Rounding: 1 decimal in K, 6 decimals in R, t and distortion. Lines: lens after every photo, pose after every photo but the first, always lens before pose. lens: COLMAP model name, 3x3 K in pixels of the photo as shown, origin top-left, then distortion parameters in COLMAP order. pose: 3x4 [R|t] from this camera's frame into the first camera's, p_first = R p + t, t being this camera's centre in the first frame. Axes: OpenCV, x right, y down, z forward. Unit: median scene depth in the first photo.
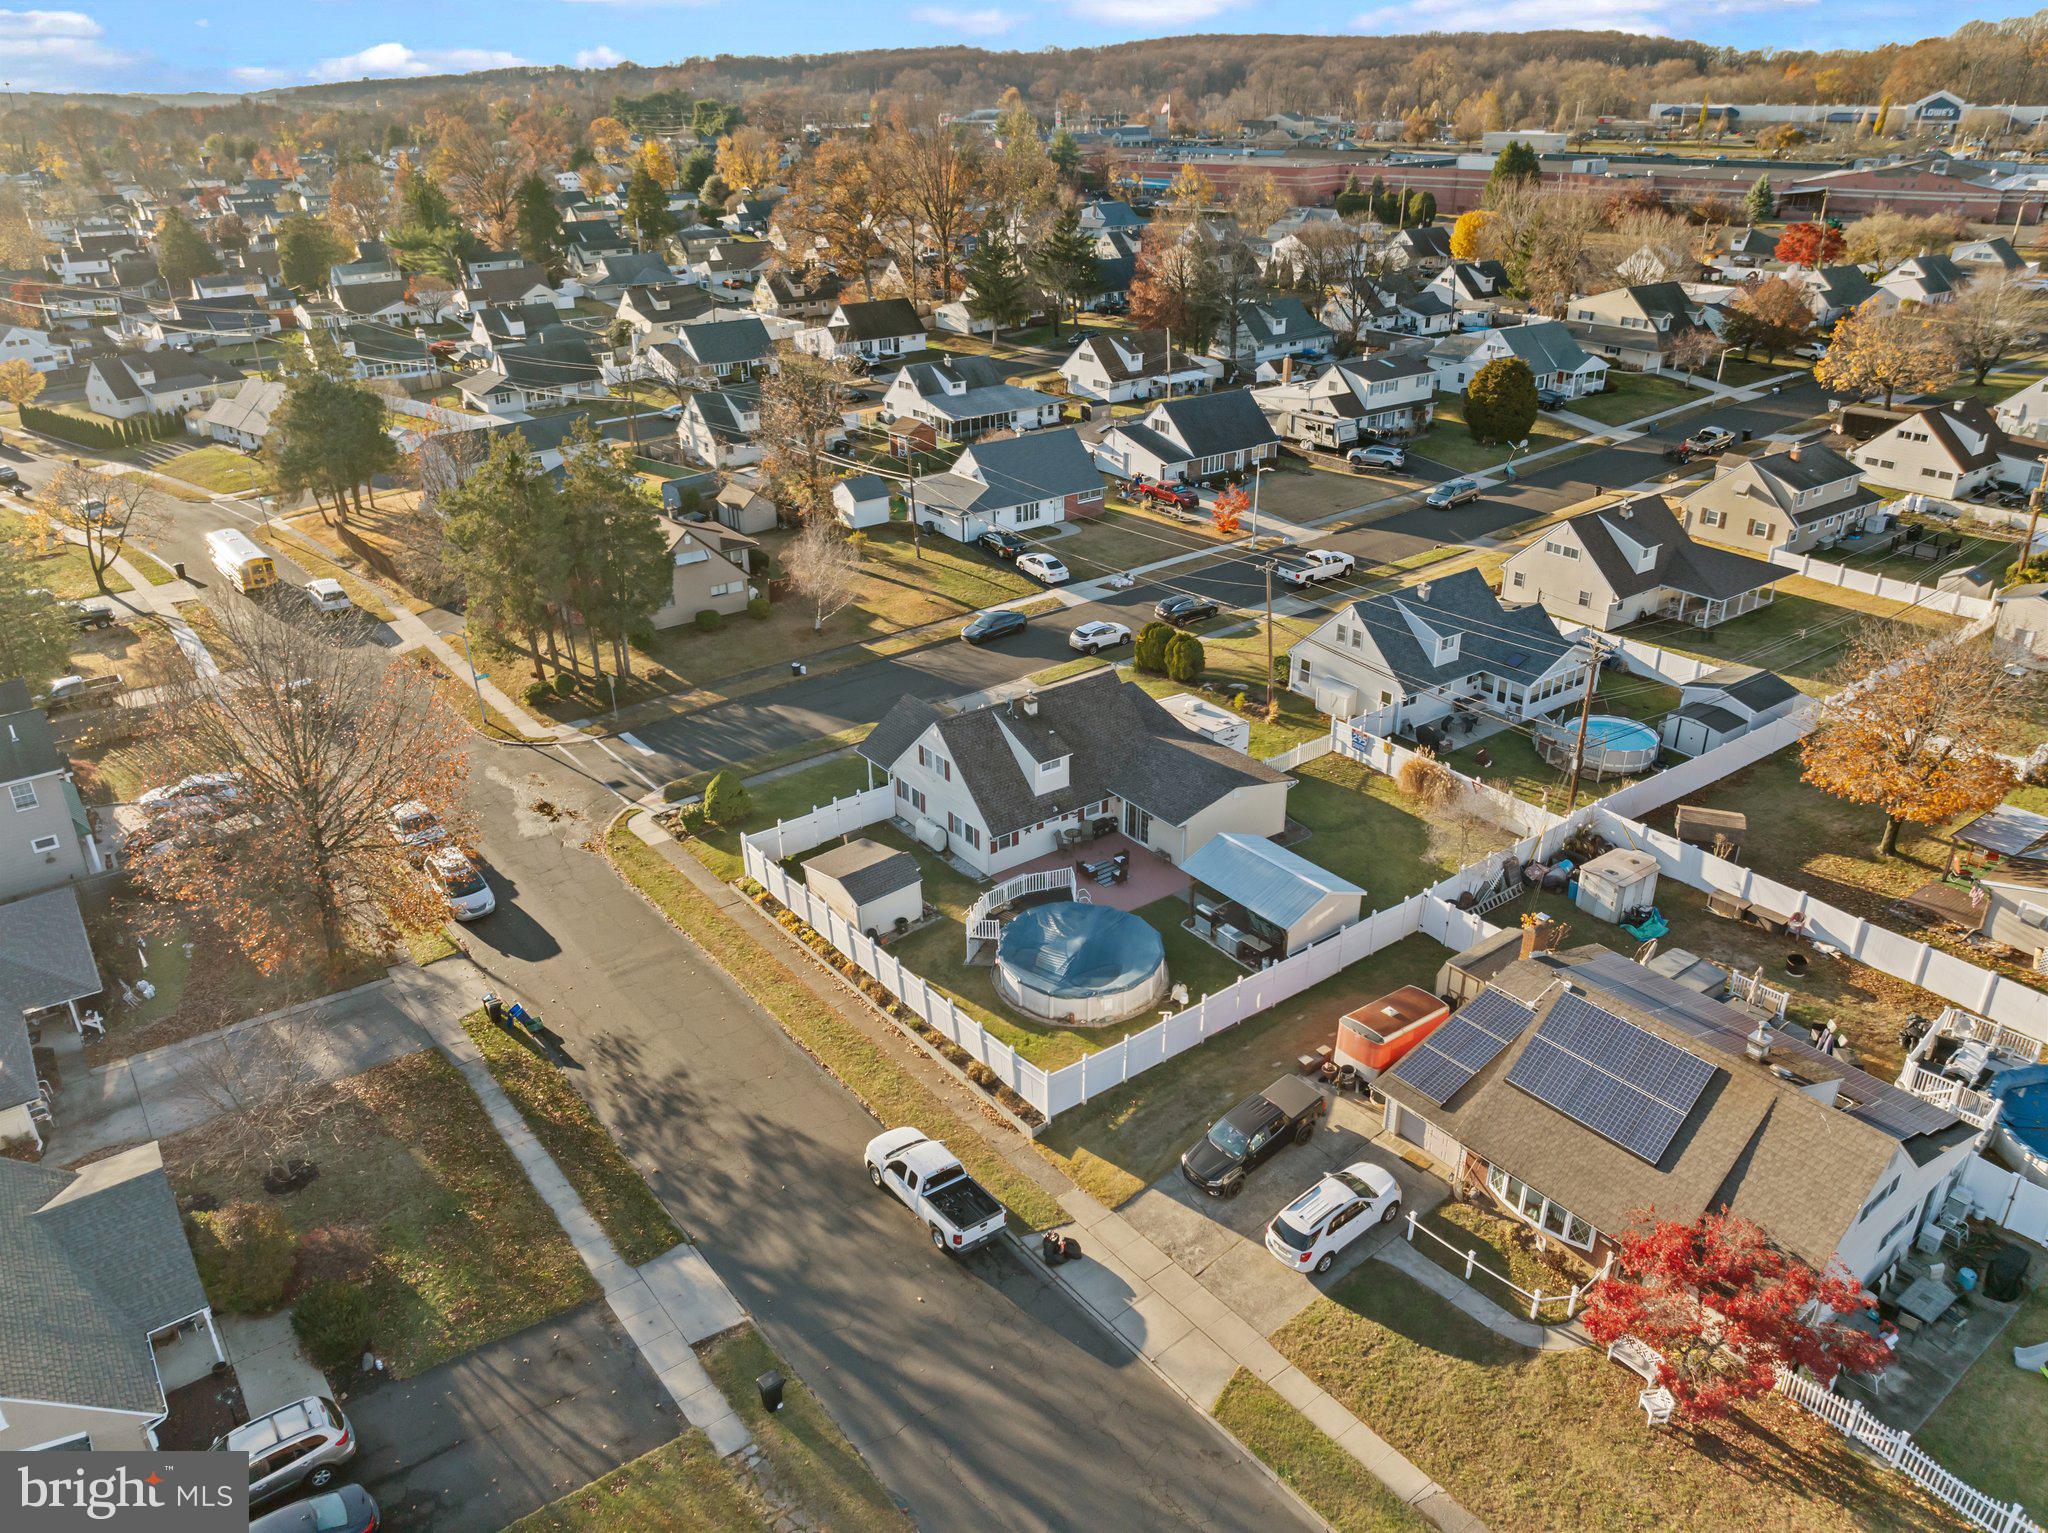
lens RADIAL K [[1431.3, 0, 1024.0], [0, 1431.3, 766.5], [0, 0, 1]] dist [-0.003822, 0.000091]
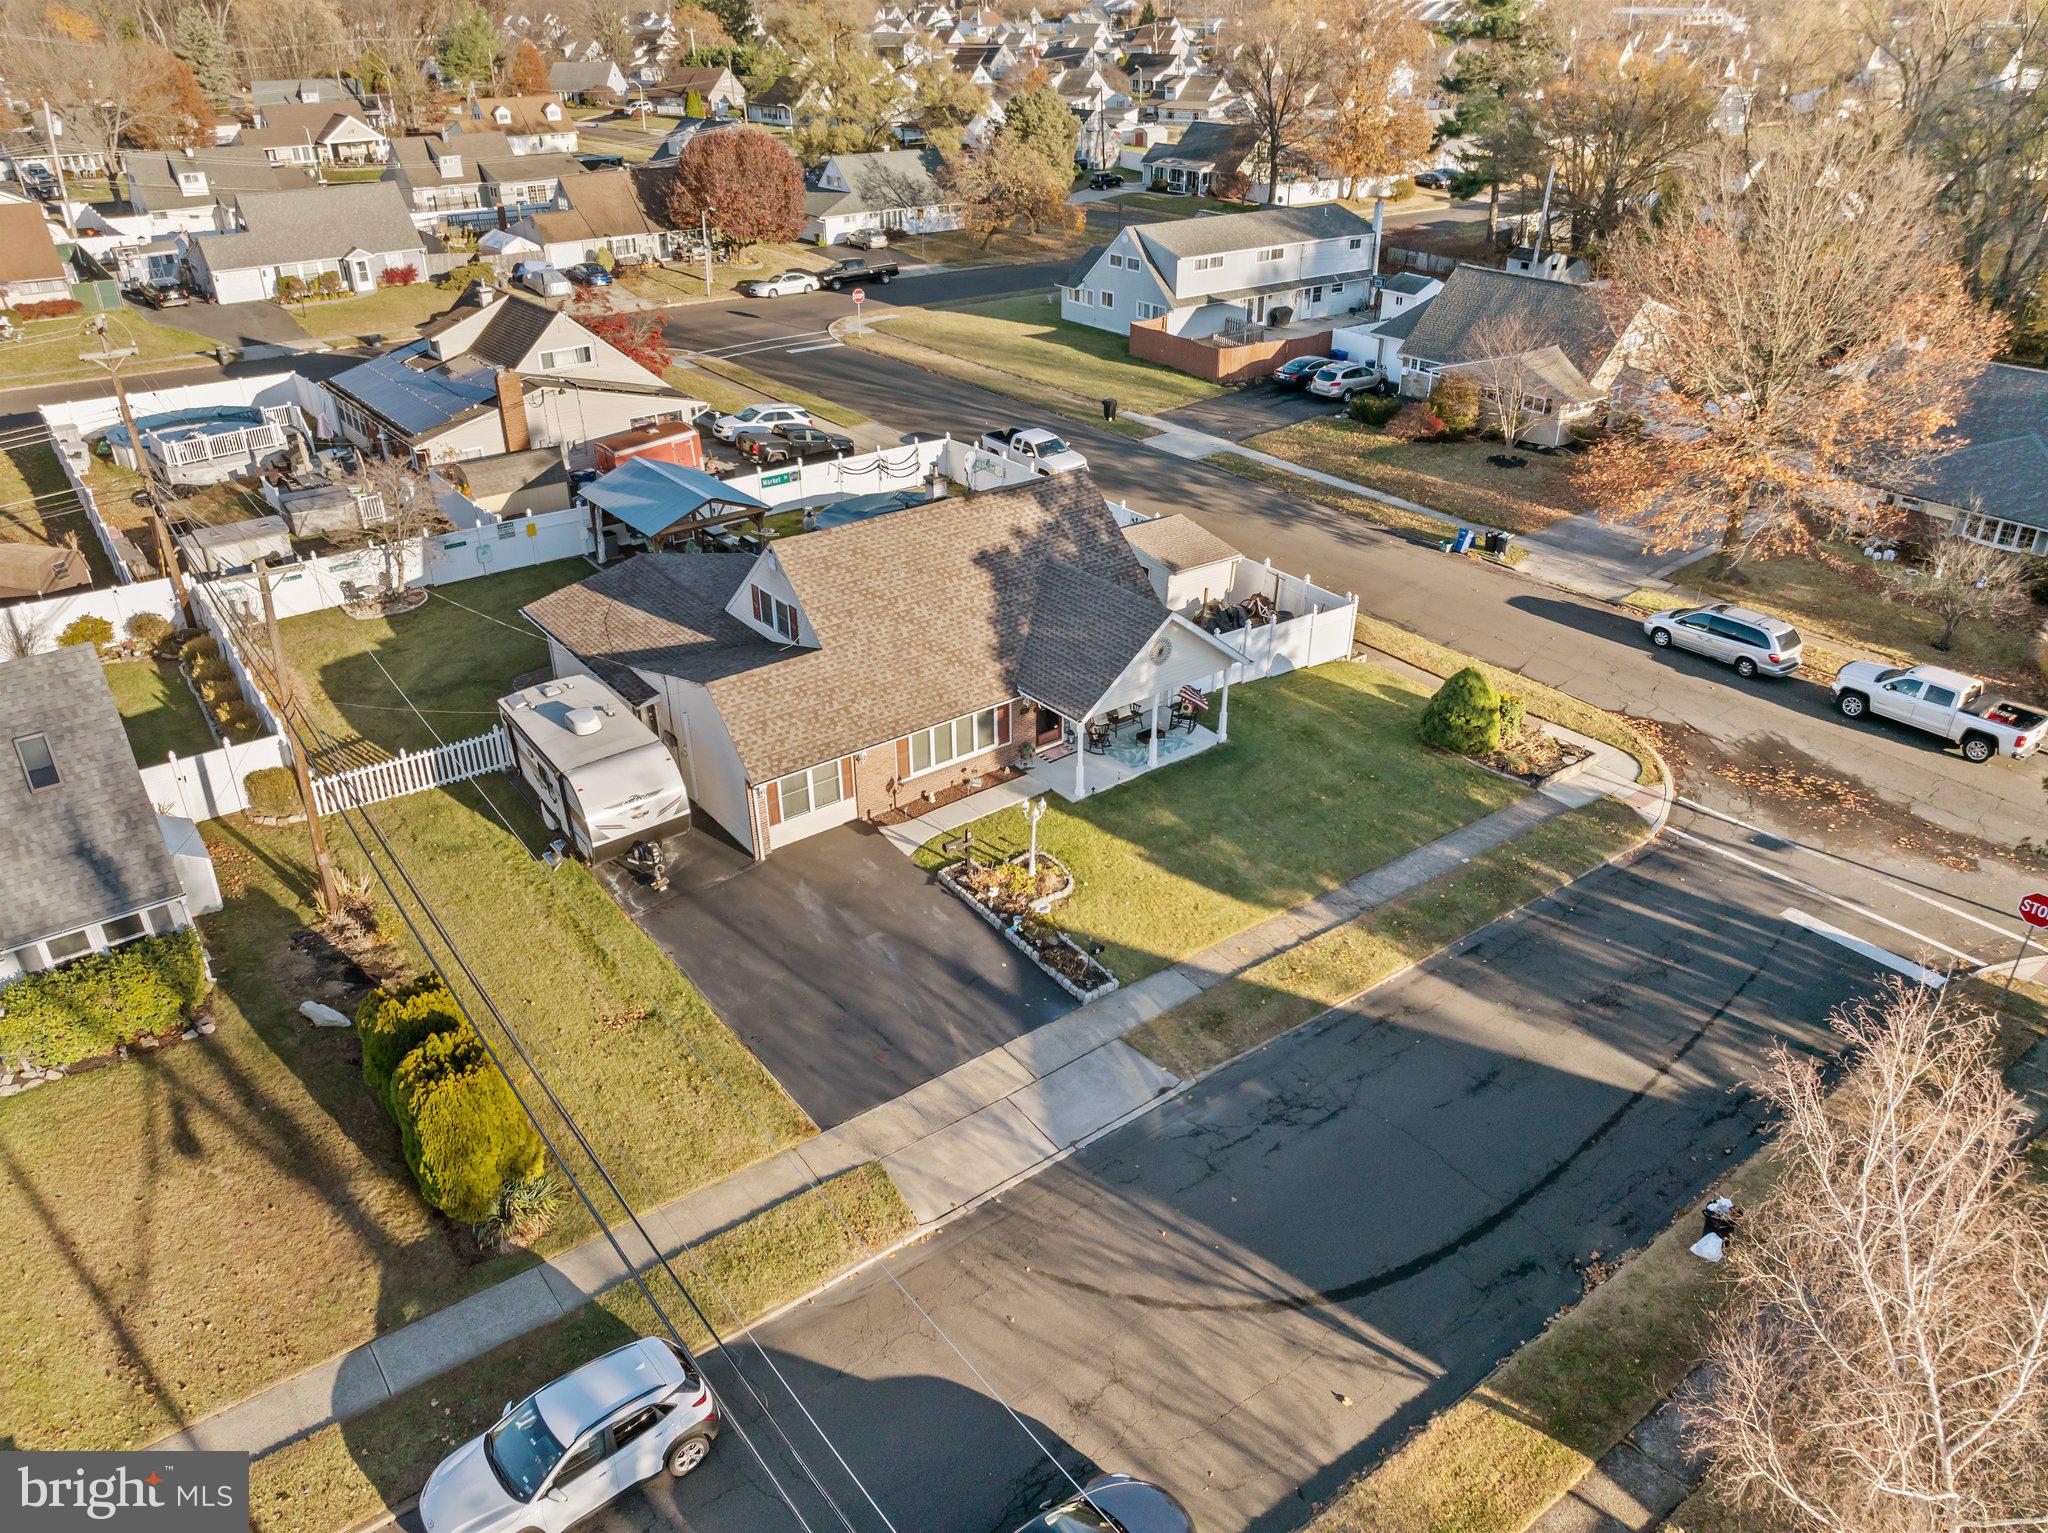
lens RADIAL K [[1442.8, 0, 1031.2], [0, 1442.8, 764.8], [0, 0, 1]] dist [-0.040914, 0.006650]
pose [[-0.999760, 0.019612, -0.009758, -0.019263], [0.003666, 0.588970, 0.808147, -0.328895], [0.021597, 0.807917, -0.588901, 1.020108]]
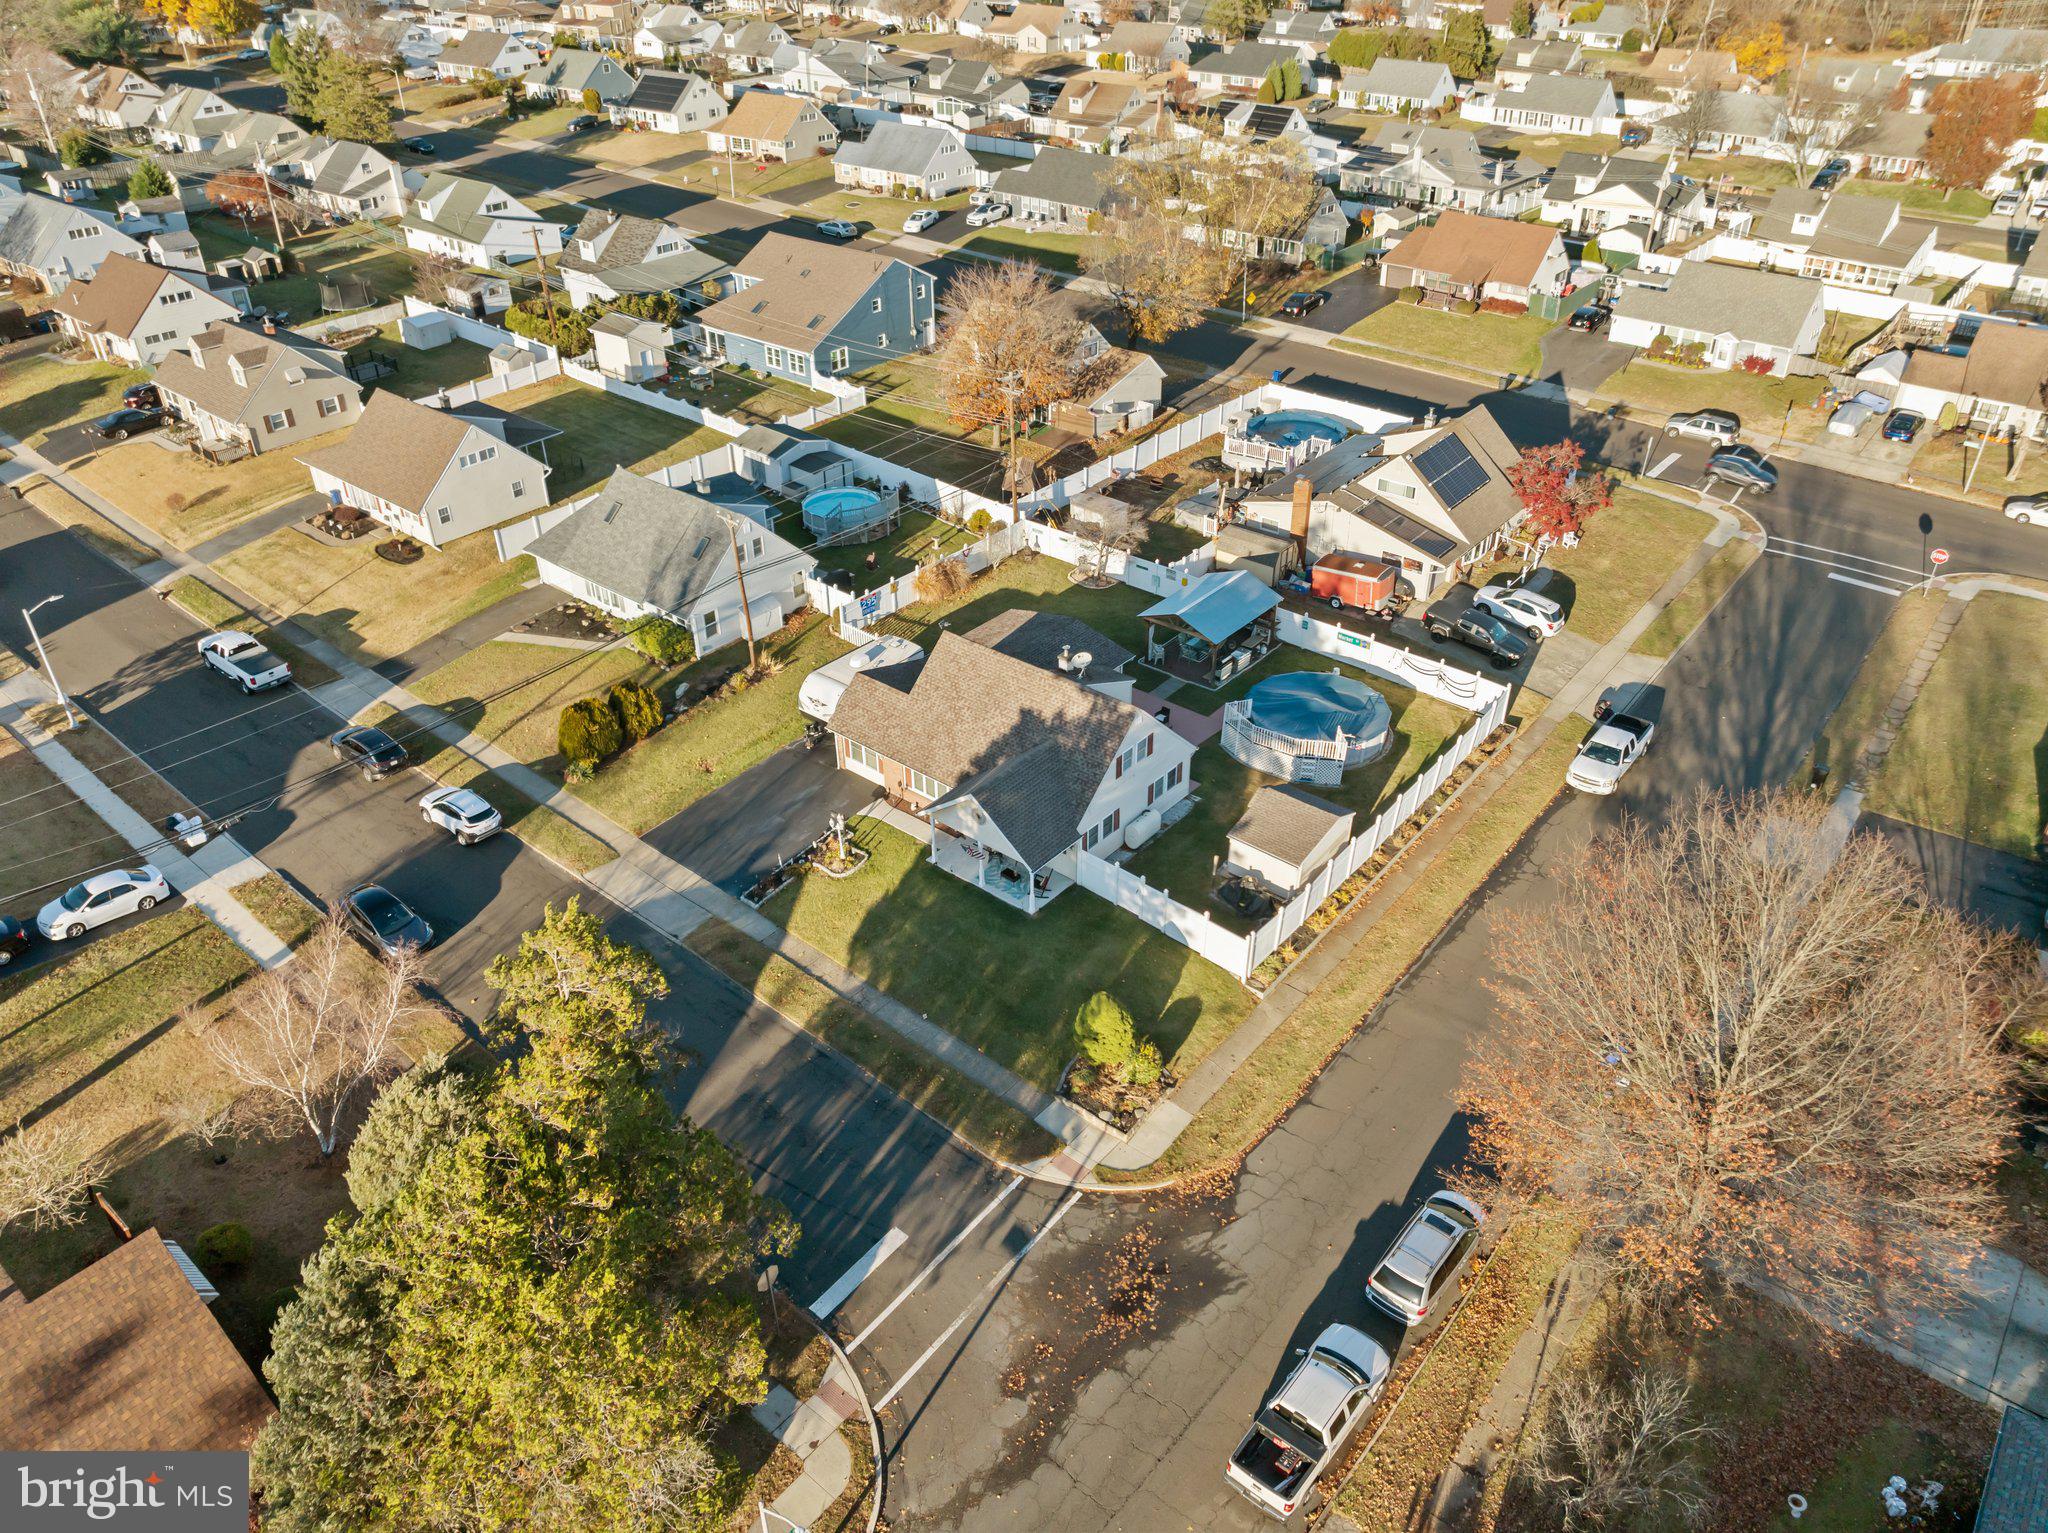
lens RADIAL K [[1442.8, 0, 1031.2], [0, 1442.8, 764.8], [0, 0, 1]] dist [-0.040914, 0.006650]
pose [[-0.232986, -0.520806, 0.821266, -0.535576], [0.427268, 0.703810, 0.567533, -0.364355], [-0.873590, 0.483129, 0.058546, 0.698157]]
